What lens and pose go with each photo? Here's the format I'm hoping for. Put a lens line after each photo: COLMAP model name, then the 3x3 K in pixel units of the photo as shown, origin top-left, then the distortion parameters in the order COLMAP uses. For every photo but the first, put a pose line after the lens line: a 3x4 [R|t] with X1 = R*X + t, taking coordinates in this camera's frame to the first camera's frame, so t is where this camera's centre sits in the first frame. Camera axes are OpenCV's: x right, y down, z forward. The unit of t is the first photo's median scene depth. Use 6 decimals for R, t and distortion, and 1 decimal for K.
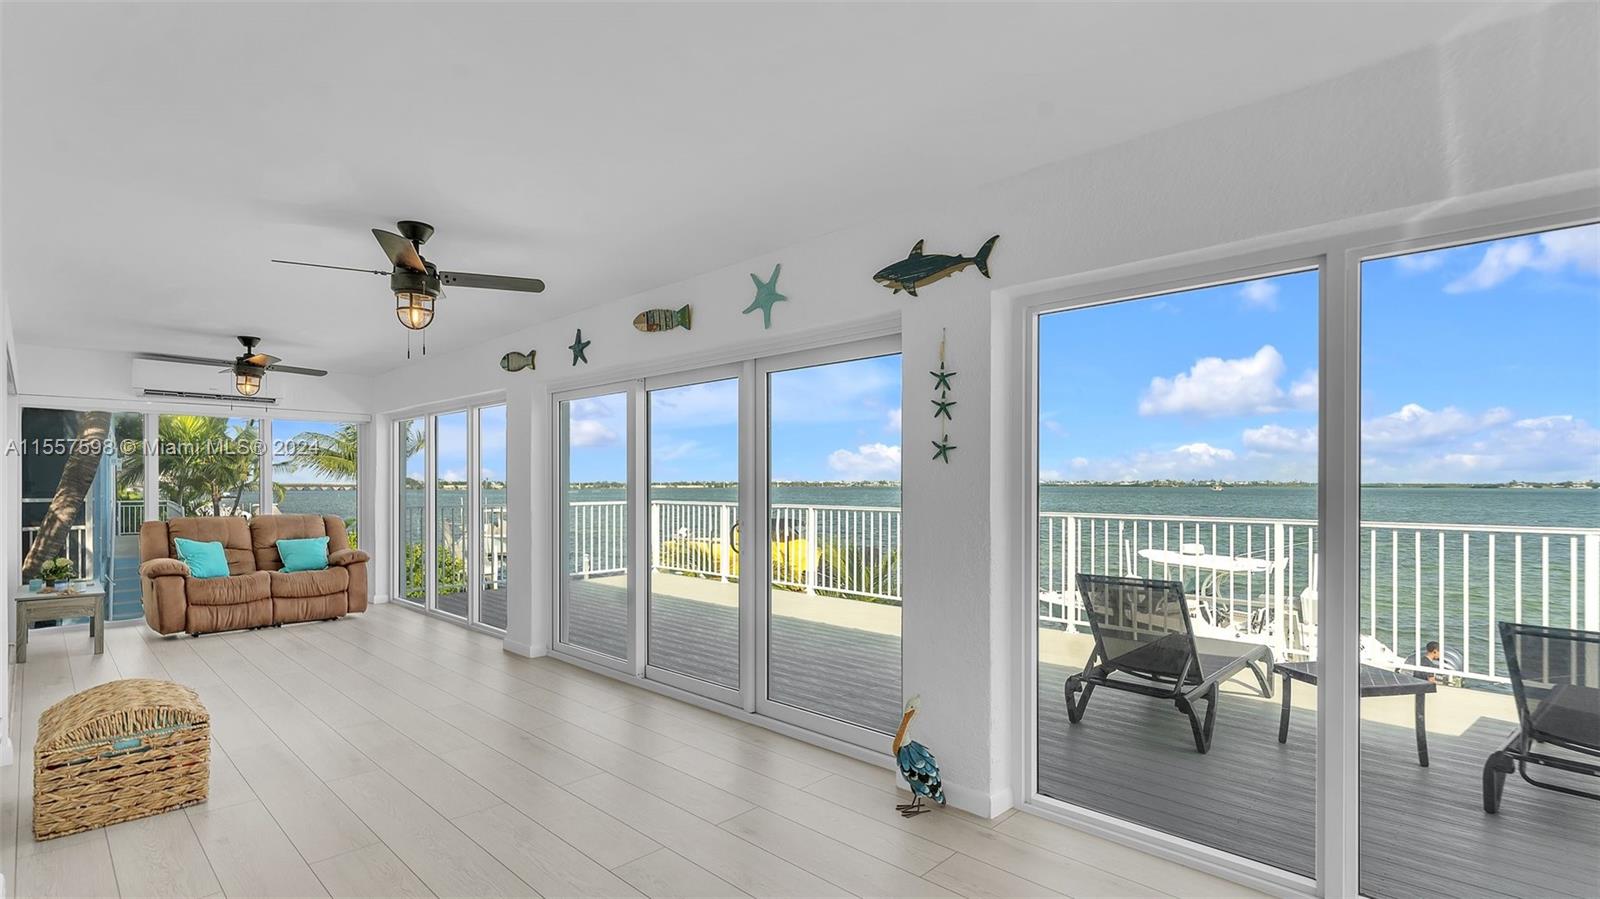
lens RADIAL K [[738.0, 0, 790.9], [0, 738.0, 485.9], [0, 0, 1]] dist [0.000130, 0.000364]
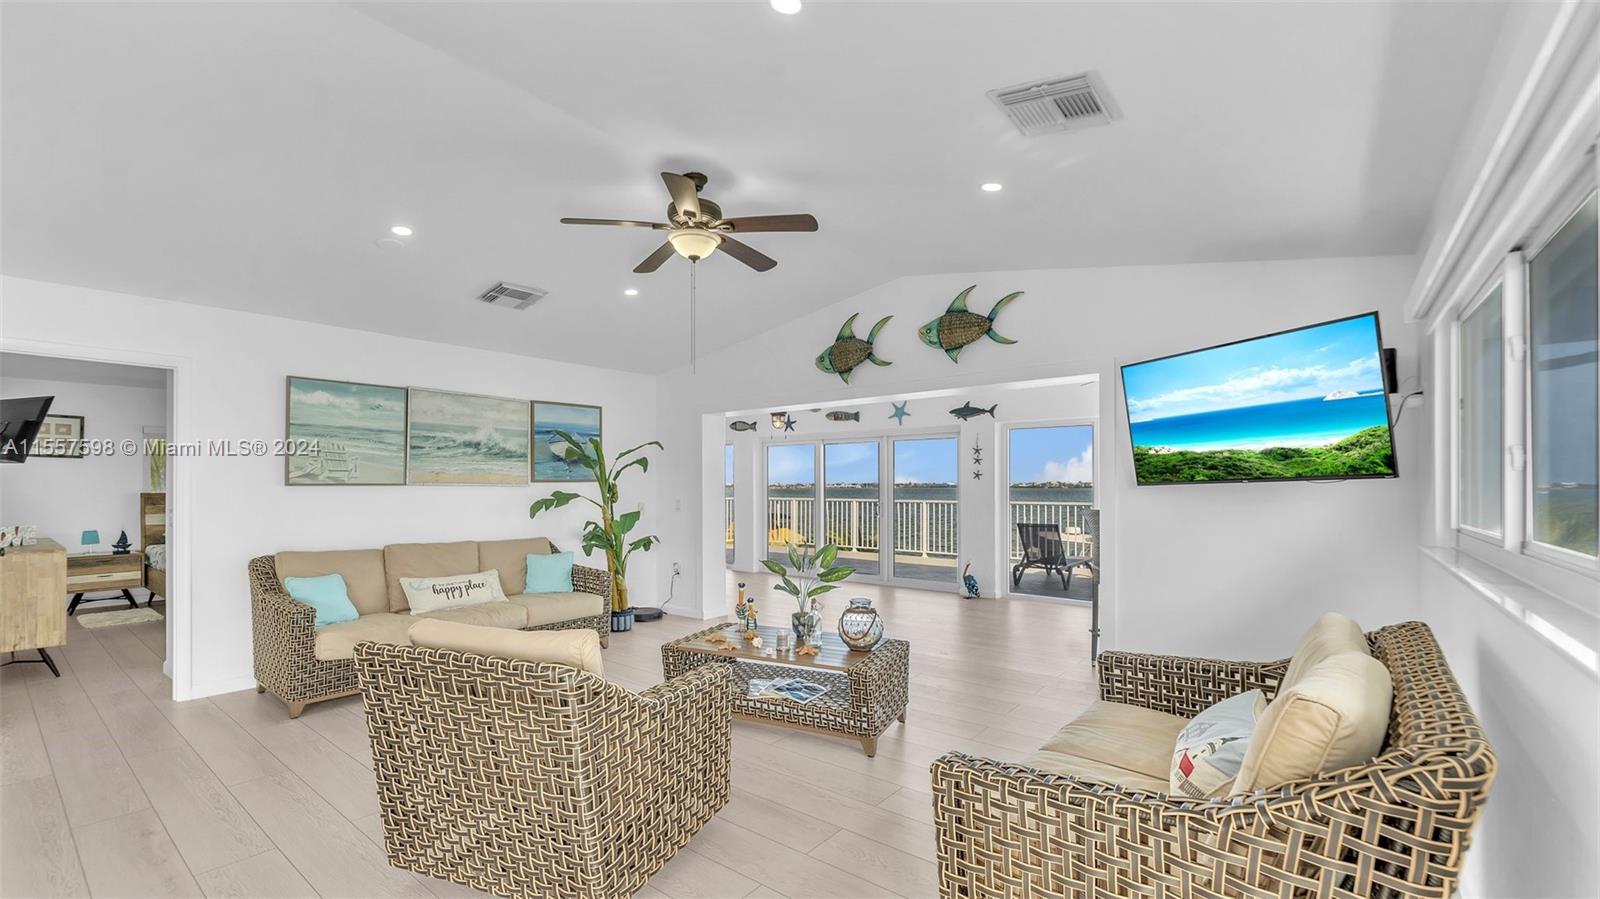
lens RADIAL K [[673.6, 0, 784.1], [0, 673.6, 484.8], [0, 0, 1]] dist [0.001440, -0.000016]
pose [[0.996402, -0.002088, 0.084724, -0.369112], [0.002479, 0.999987, -0.004510, -0.000418], [-0.084714, 0.004703, 0.996394, -0.748379]]
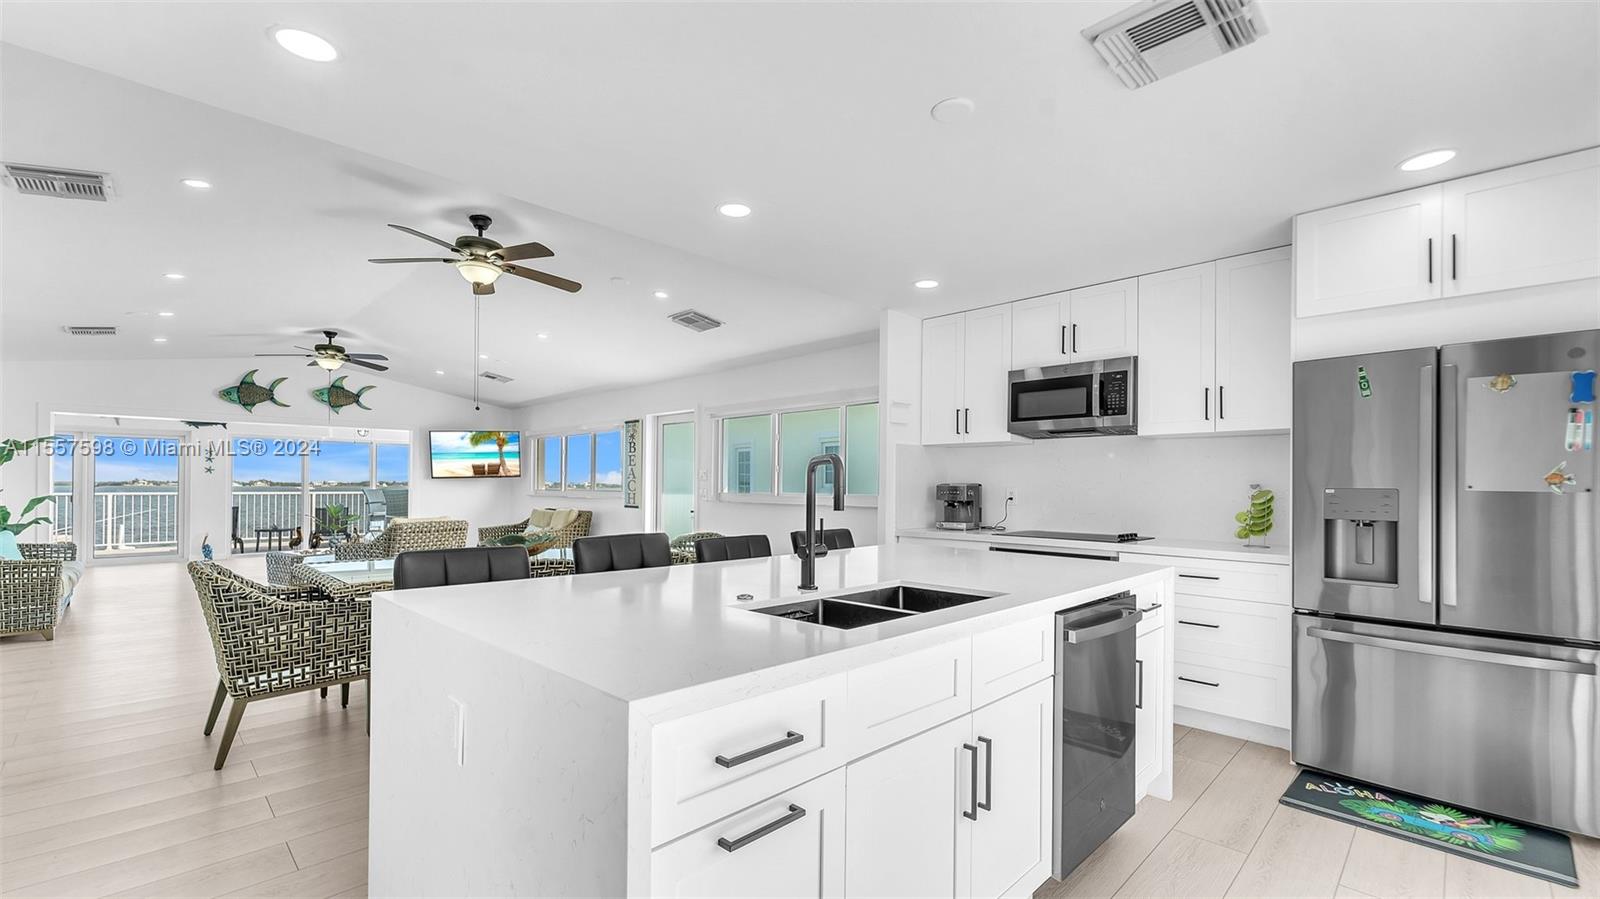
lens RADIAL K [[665.8, 0, 790.6], [0, 665.8, 483.7], [0, 0, 1]] dist [0.000517, -0.000043]
pose [[0.021417, 0.002286, 0.999768, -1.553248], [-0.000352, 0.999997, -0.002279, 0.014178], [-0.999771, -0.000304, 0.021418, -1.028025]]
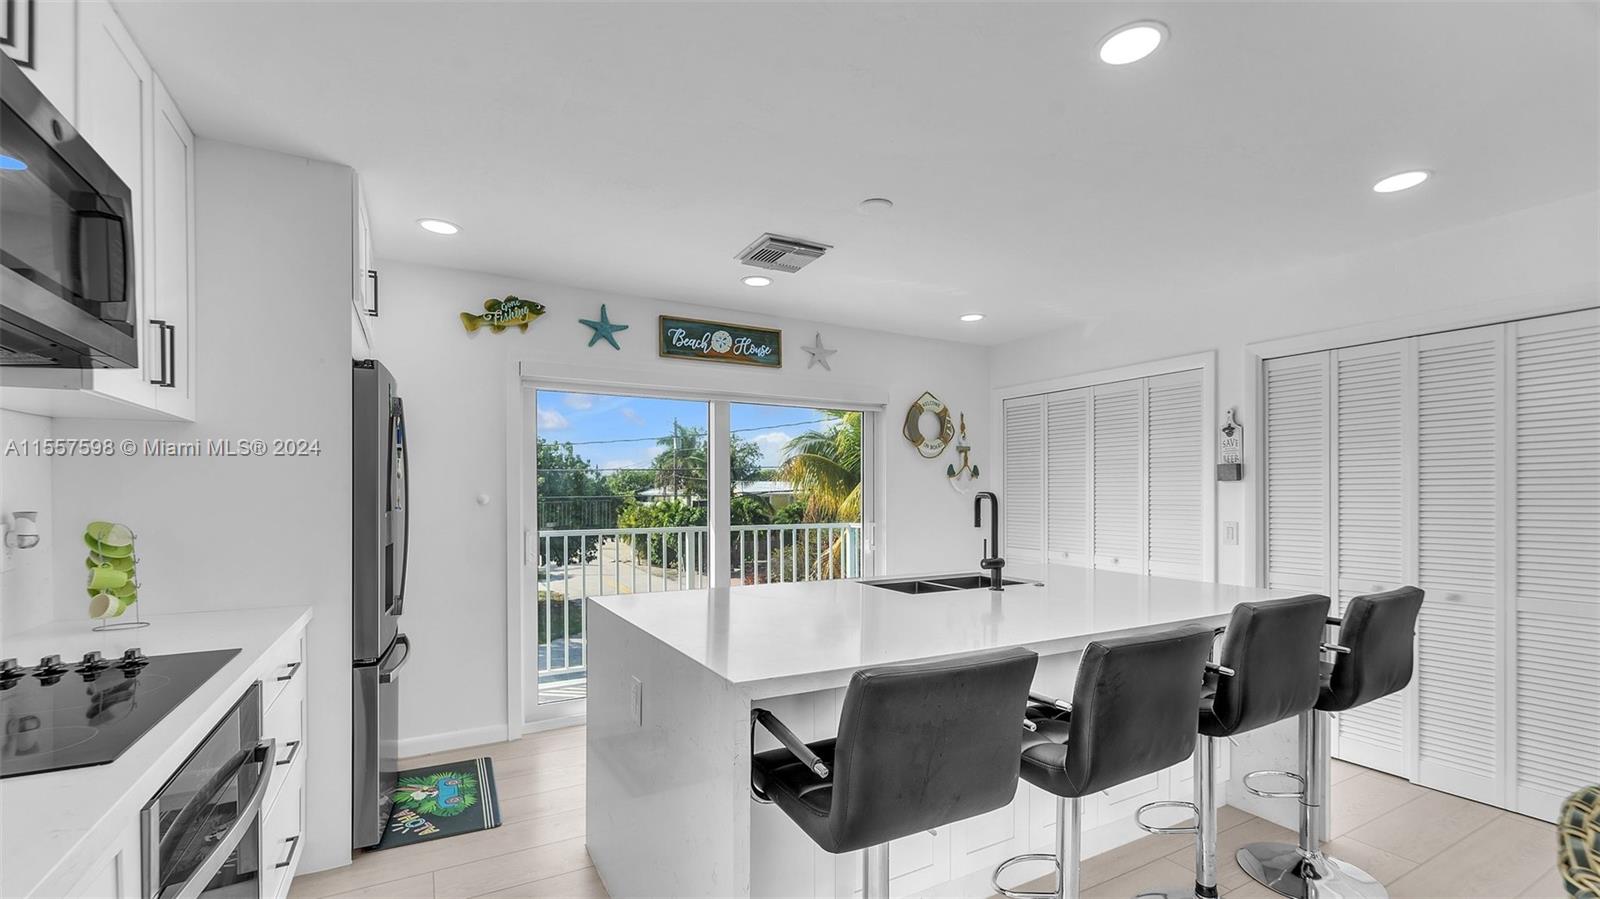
lens RADIAL K [[670.8, 0, 794.8], [0, 670.8, 492.5], [0, 0, 1]] dist [0.000647, 0.000049]
pose [[-0.293519, -0.001901, -0.955951, -0.783725], [-0.005438, 0.999985, -0.000319, 0.002833], [0.955938, 0.005105, -0.293525, -1.025473]]
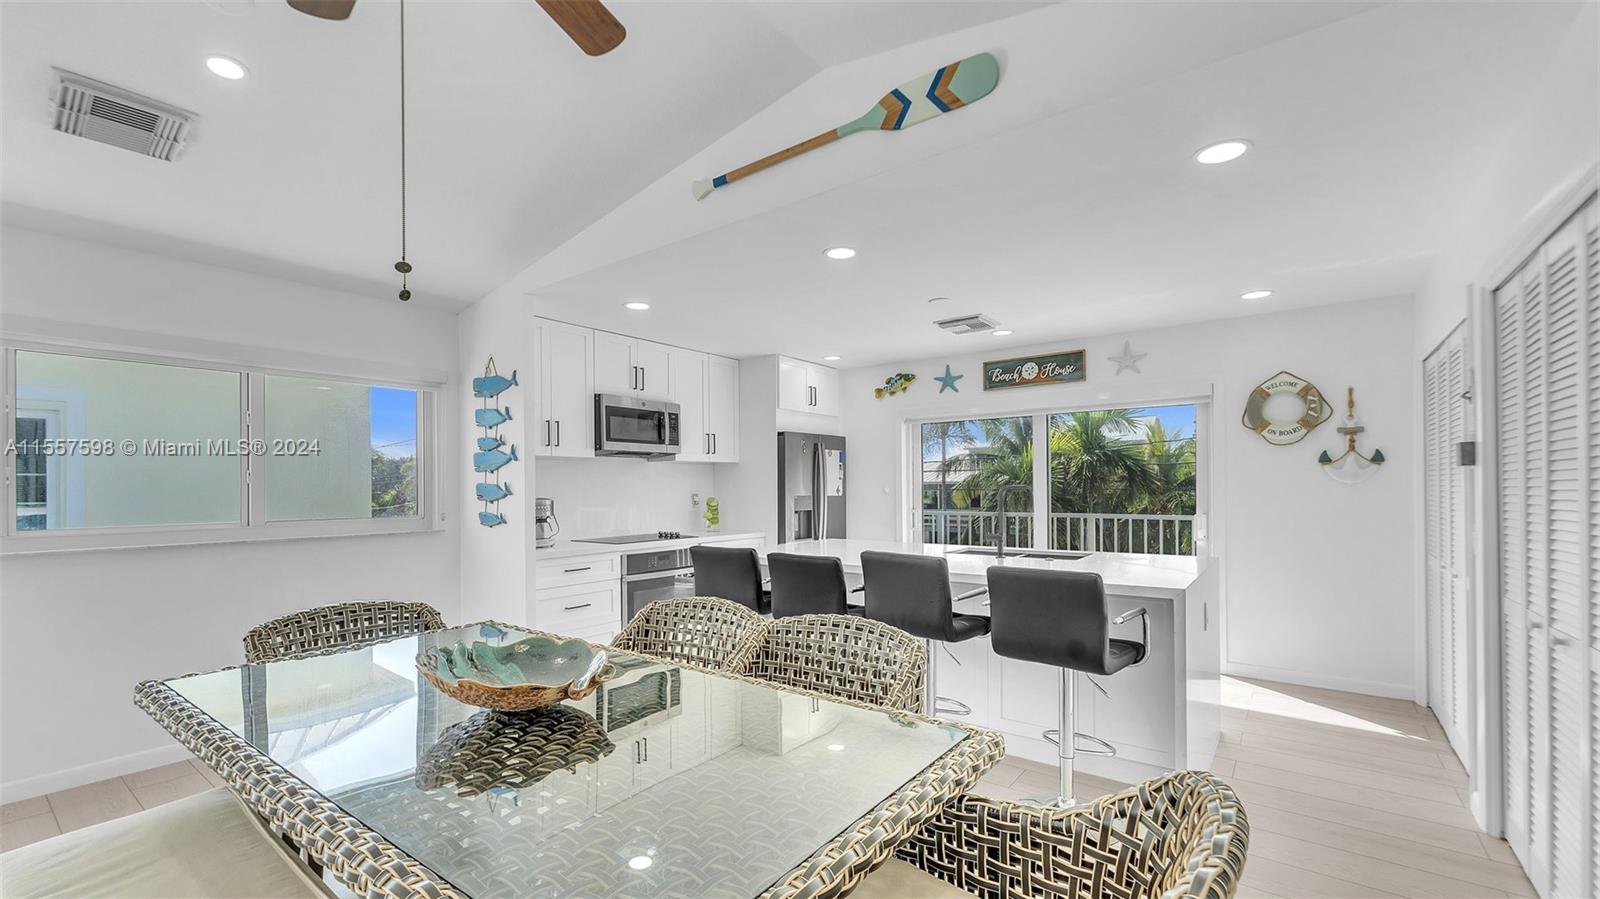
lens RADIAL K [[665.8, 0, 790.6], [0, 665.8, 483.7], [0, 0, 1]] dist [0.000517, -0.000043]
pose [[-0.993553, 0.006282, -0.113199, -0.987529], [0.006340, 0.999980, -0.000153, -0.001138], [0.113195, -0.000870, -0.993572, -0.468498]]
